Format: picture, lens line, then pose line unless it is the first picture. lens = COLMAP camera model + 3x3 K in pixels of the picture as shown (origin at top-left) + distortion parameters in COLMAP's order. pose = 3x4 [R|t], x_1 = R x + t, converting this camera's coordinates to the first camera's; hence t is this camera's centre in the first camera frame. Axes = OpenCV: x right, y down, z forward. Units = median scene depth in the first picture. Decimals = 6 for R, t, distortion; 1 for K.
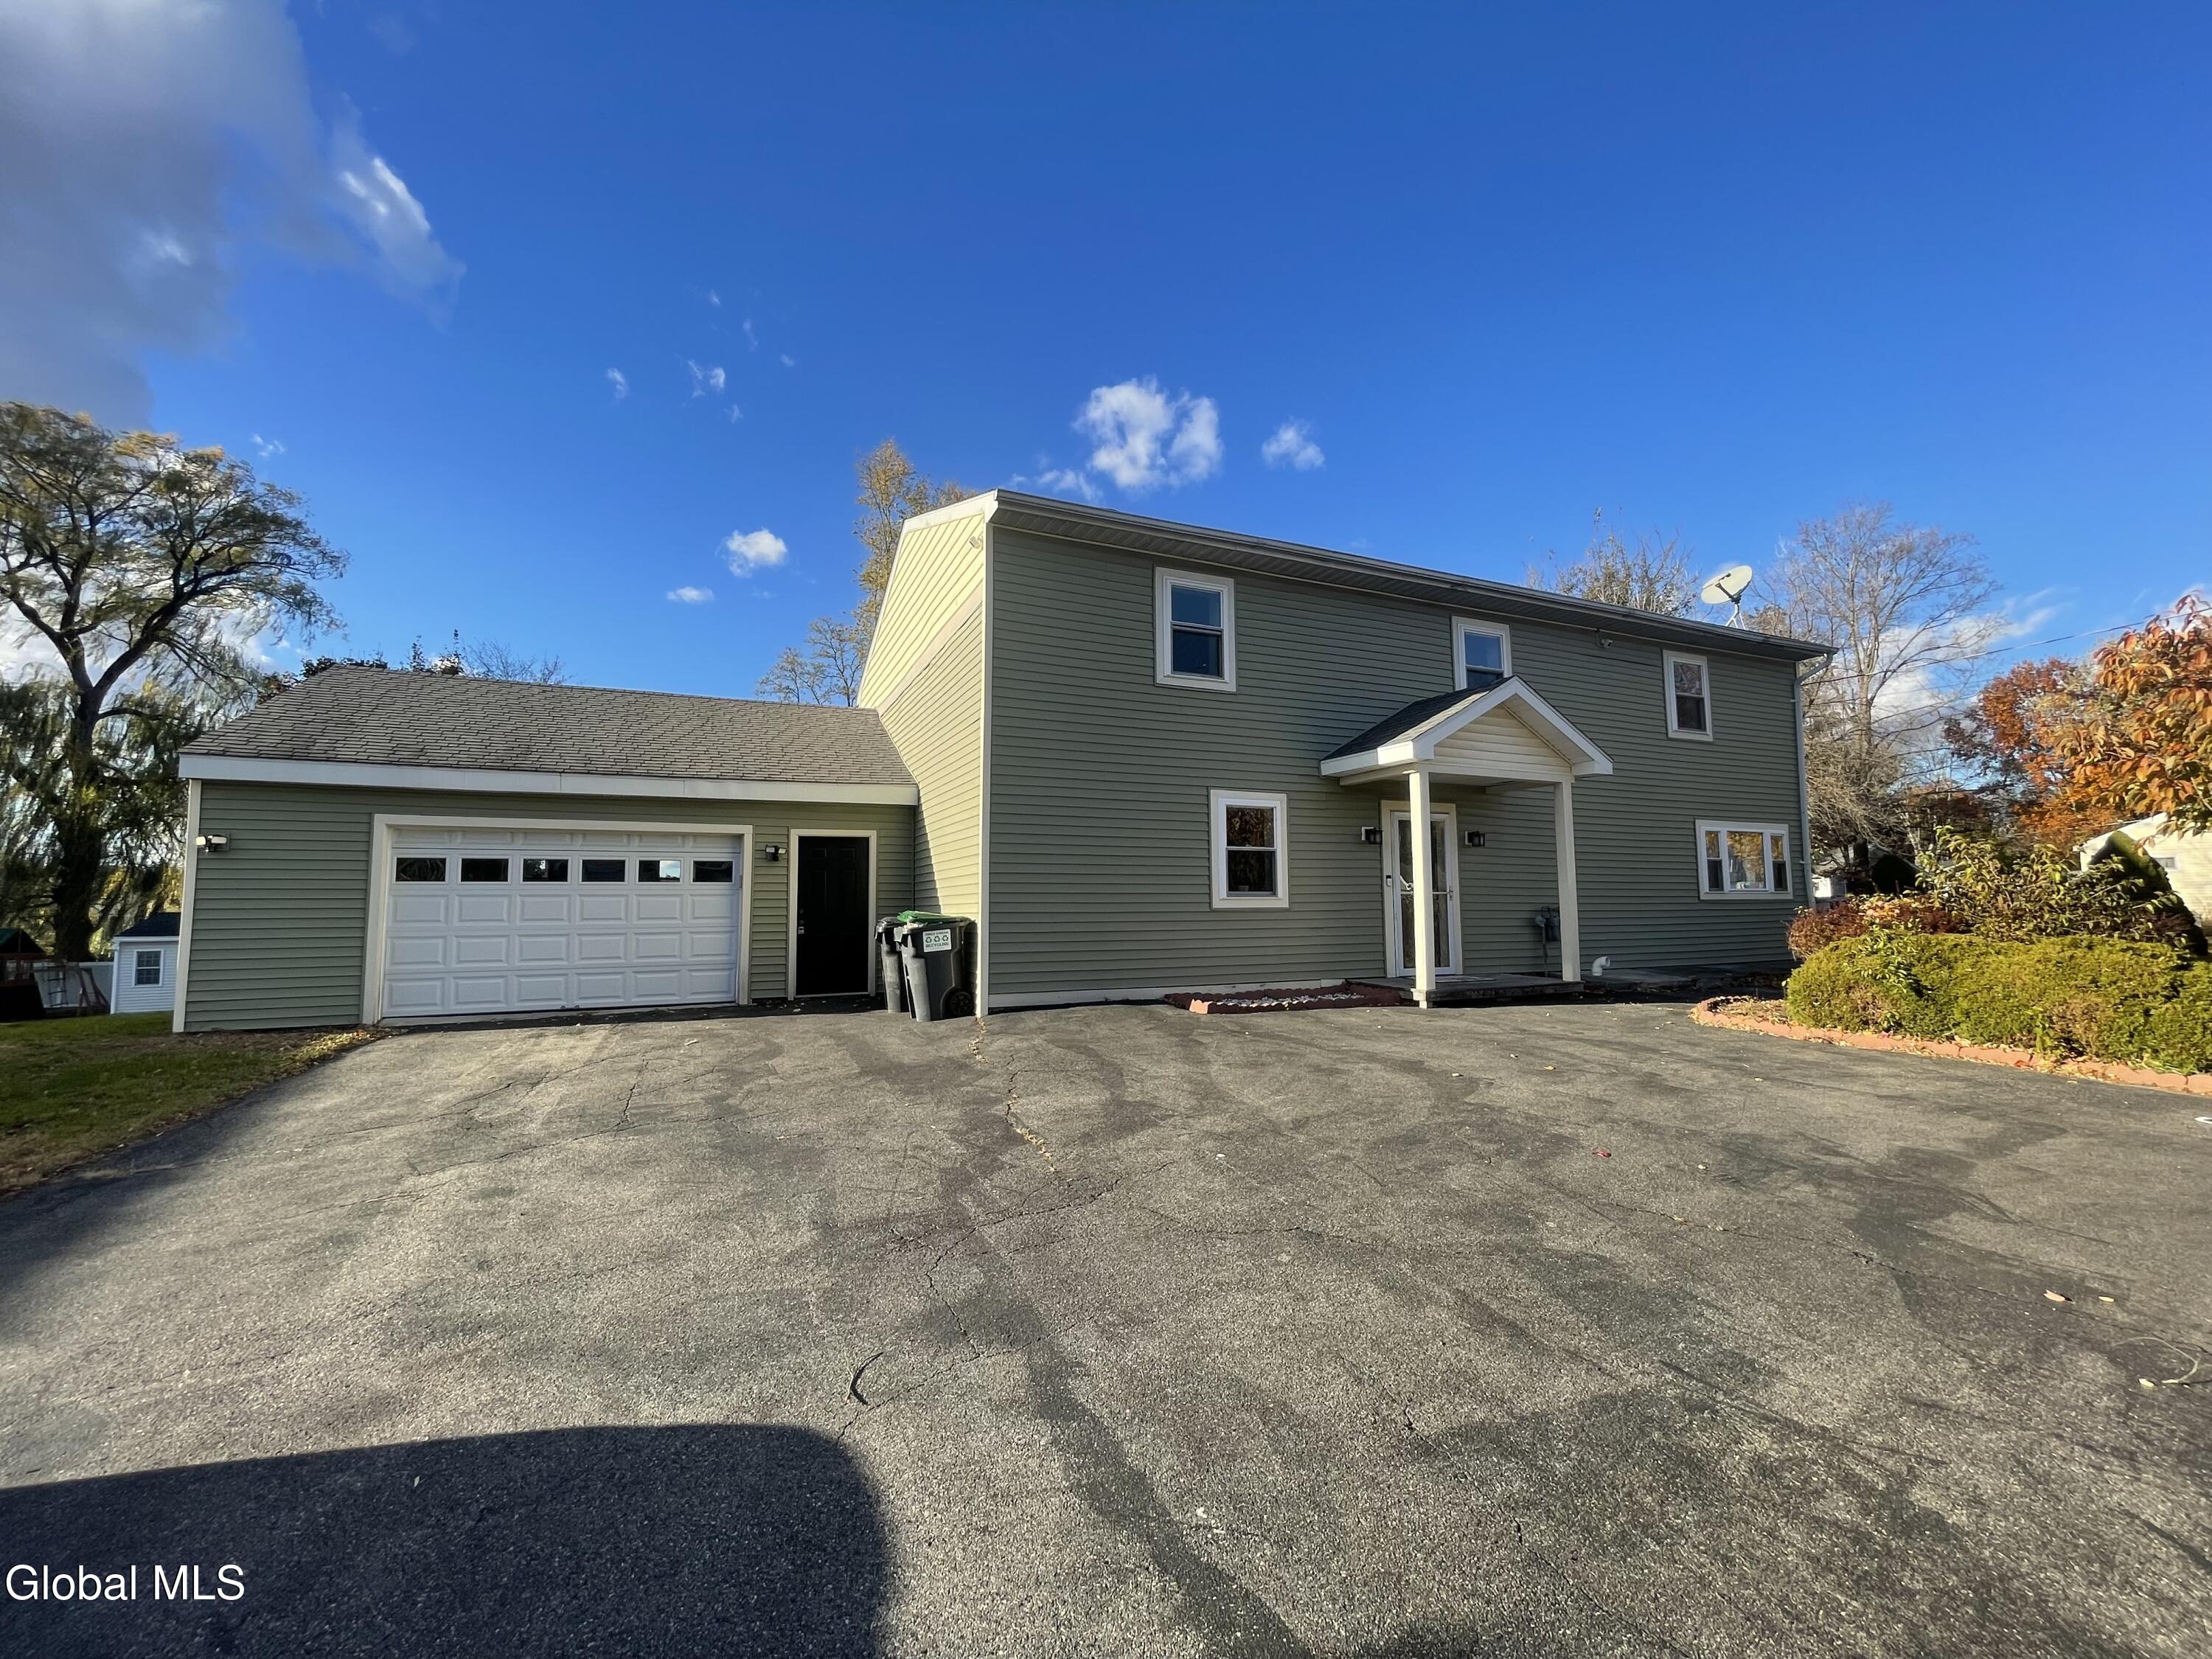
lens RADIAL K [[902.0, 0, 1104.2], [0, 902.0, 833.5], [0, 0, 1]] dist [-0.001441, -0.000151]
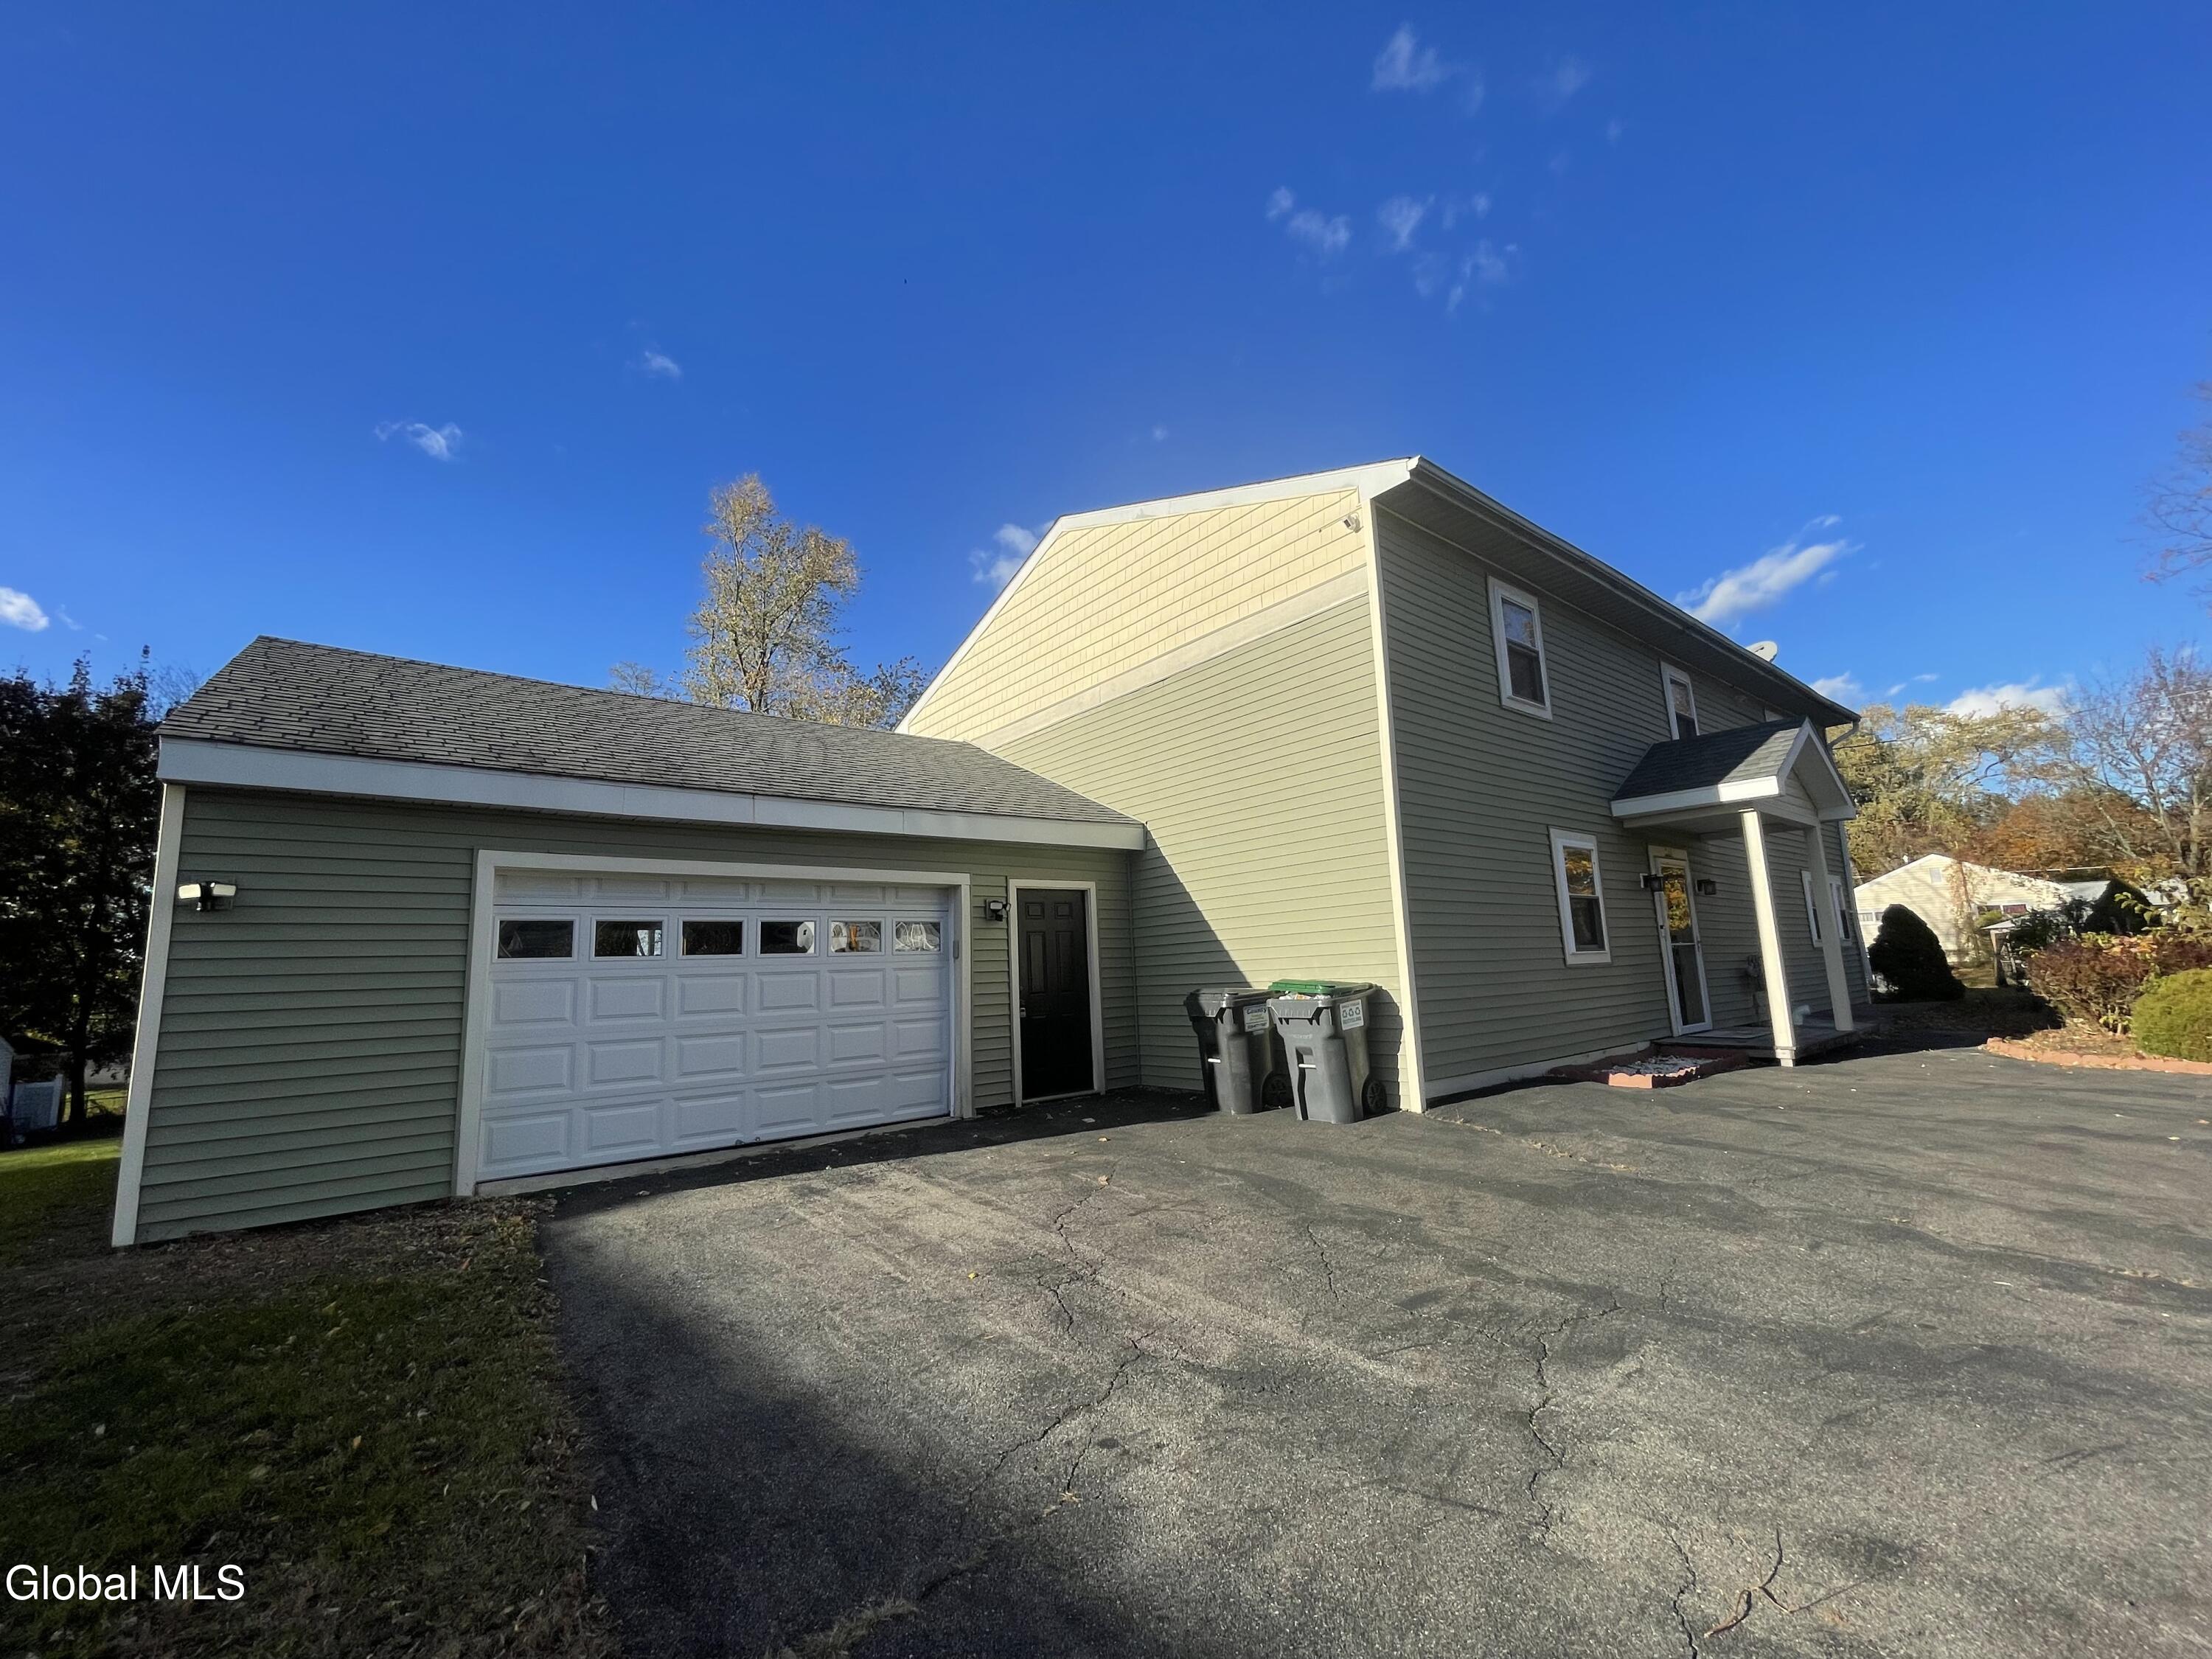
lens RADIAL K [[902.0, 0, 1104.2], [0, 902.0, 833.5], [0, 0, 1]] dist [-0.001441, -0.000151]
pose [[0.965412, 0.009016, 0.260574, -0.542235], [0.012668, 0.996600, -0.081418, 0.023023], [-0.260422, 0.081903, 0.962015, 0.277196]]
